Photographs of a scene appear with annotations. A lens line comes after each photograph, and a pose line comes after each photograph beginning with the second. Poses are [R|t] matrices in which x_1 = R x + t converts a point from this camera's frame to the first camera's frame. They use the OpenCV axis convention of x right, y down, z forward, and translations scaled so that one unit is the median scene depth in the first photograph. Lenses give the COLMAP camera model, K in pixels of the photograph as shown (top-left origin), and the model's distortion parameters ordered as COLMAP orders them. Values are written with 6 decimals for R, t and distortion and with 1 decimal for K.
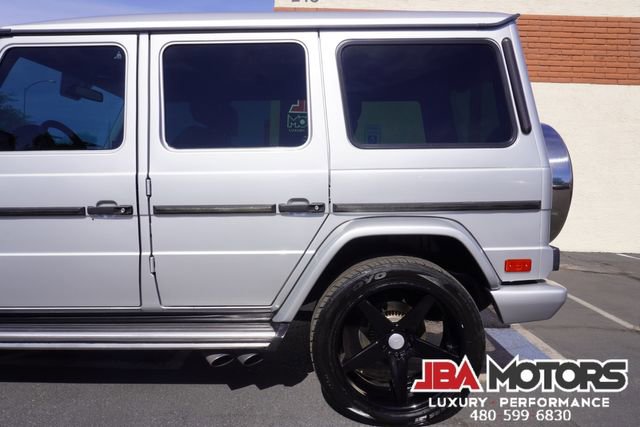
lens RADIAL K [[424.5, 0, 319.1], [0, 424.5, 210.9], [0, 0, 1]] dist [-0.035900, 0.017578]
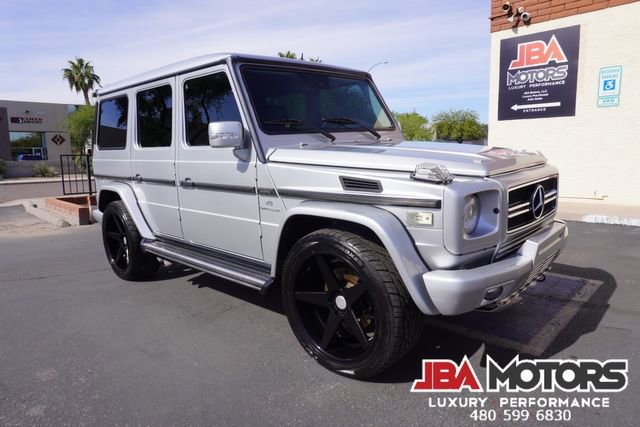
lens RADIAL K [[424.5, 0, 320.6], [0, 424.5, 209.3], [0, 0, 1]] dist [-0.035900, 0.017578]
pose [[0.722480, 0.041955, -0.690117, 1.158182], [0.019785, 0.996494, 0.081294, -0.012429], [0.691108, -0.072387, 0.719117, -0.009855]]
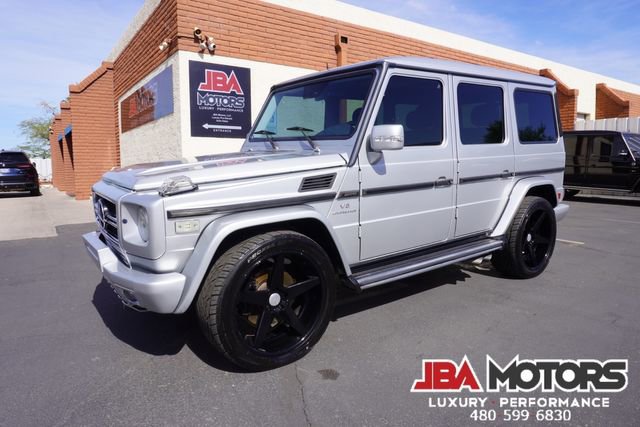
lens RADIAL K [[424.5, 0, 319.7], [0, 424.5, 211.0], [0, 0, 1]] dist [-0.035900, 0.017578]
pose [[0.803592, -0.098653, 0.586948, -1.843413], [0.055799, 0.994311, 0.090727, -0.067115], [-0.592560, -0.040157, 0.804525, -0.048773]]
